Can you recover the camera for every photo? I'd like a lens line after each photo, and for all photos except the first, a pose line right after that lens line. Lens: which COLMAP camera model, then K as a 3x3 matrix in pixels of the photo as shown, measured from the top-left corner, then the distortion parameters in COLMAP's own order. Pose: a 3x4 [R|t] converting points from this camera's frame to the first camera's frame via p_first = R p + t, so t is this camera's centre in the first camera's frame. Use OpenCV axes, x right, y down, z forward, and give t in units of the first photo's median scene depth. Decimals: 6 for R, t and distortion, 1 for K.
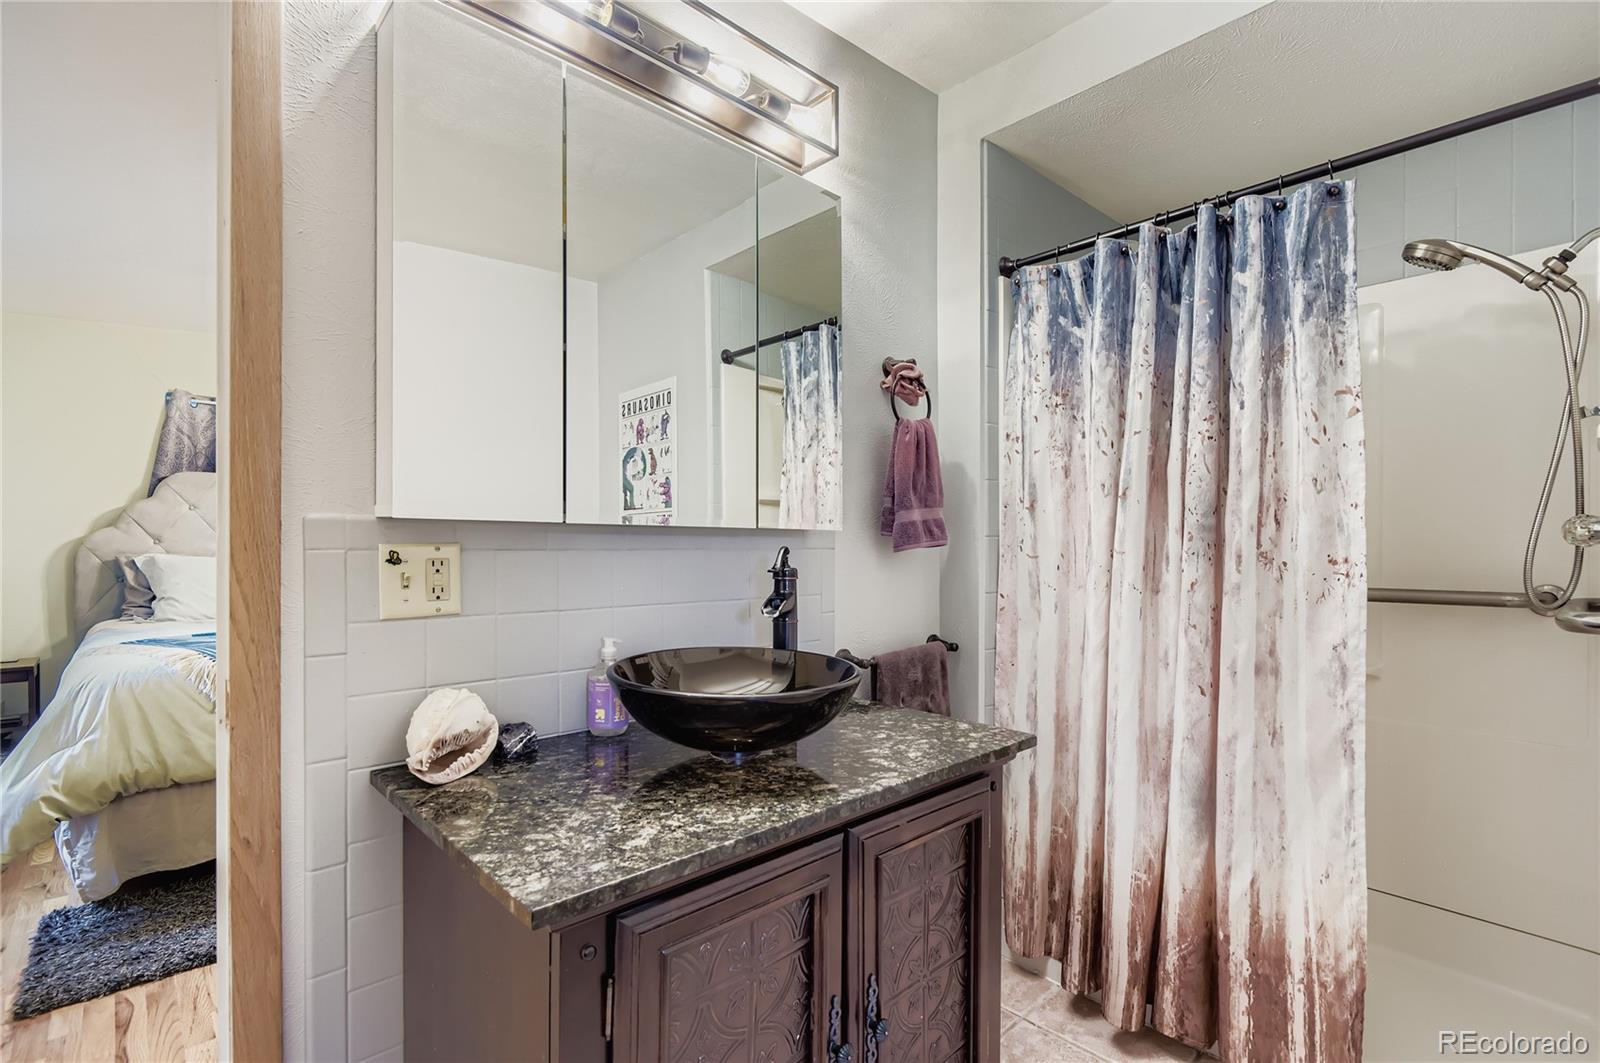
lens RADIAL K [[731.3, 0, 798.1], [0, 731.3, 547.2], [0, 0, 1]] dist [0.000810, -0.005959]
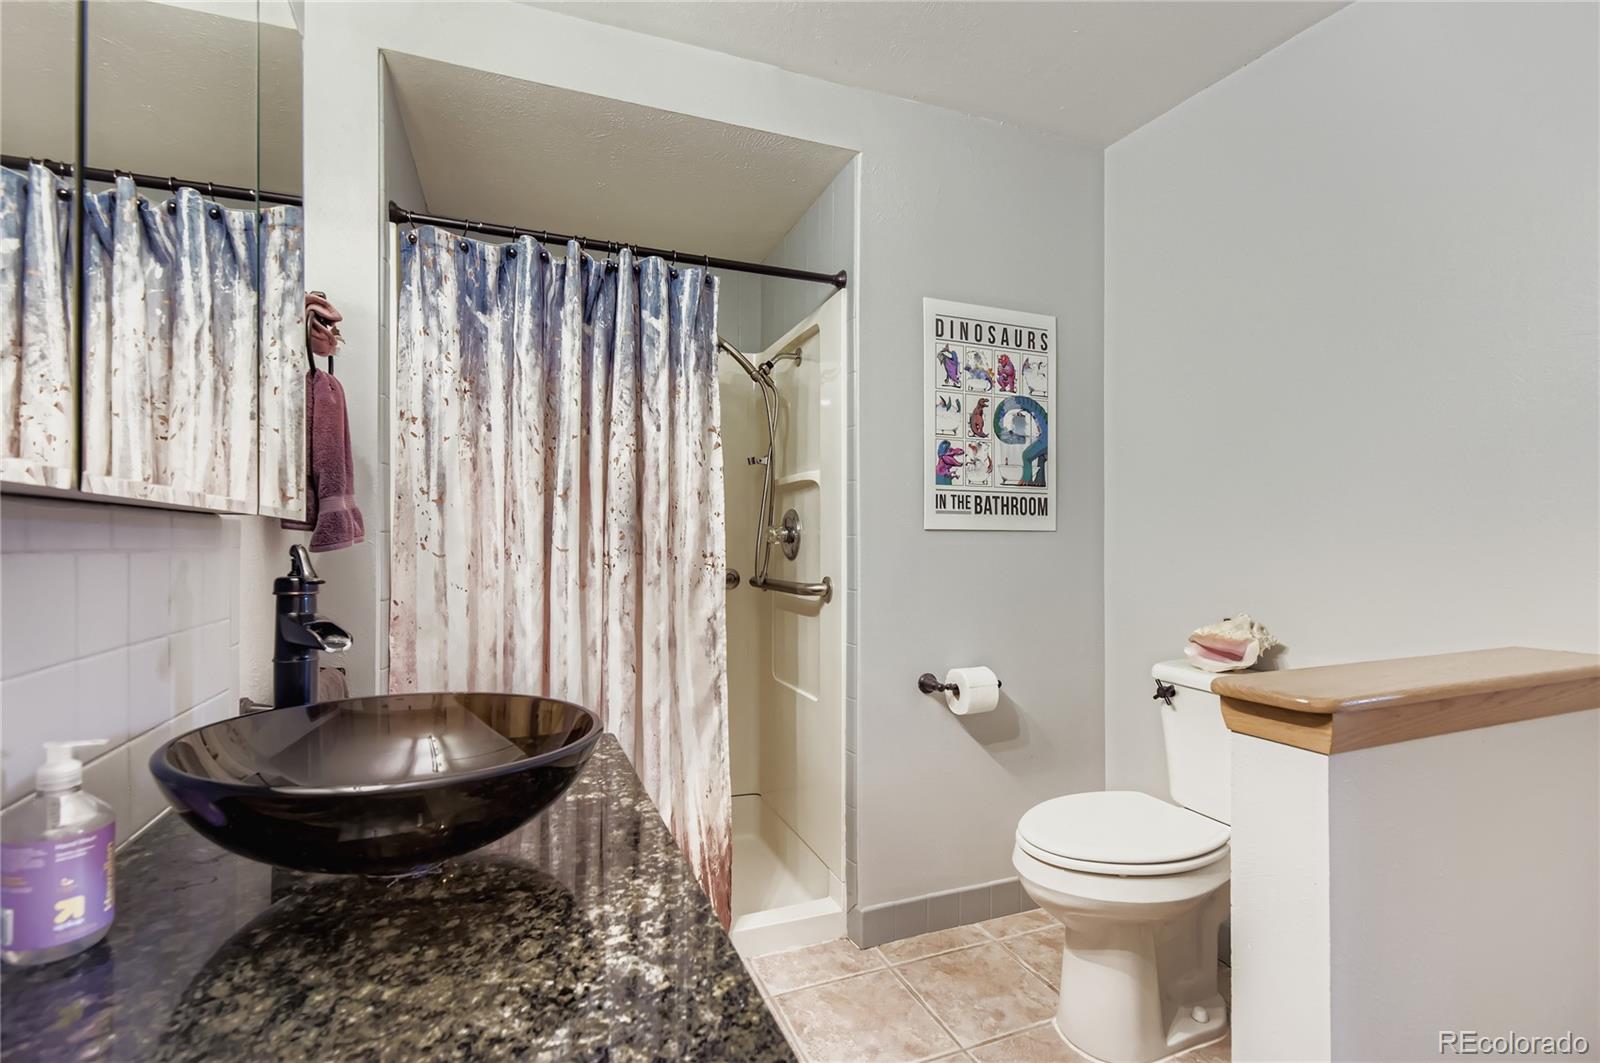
lens RADIAL K [[737.5, 0, 796.8], [0, 737.5, 541.7], [0, 0, 1]] dist [0.000846, -0.006708]
pose [[0.365294, 0.001342, 0.930891, -0.449789], [-0.000194, 0.999999, -0.001365, -0.003500], [-0.930892, 0.000318, 0.365294, 0.338670]]
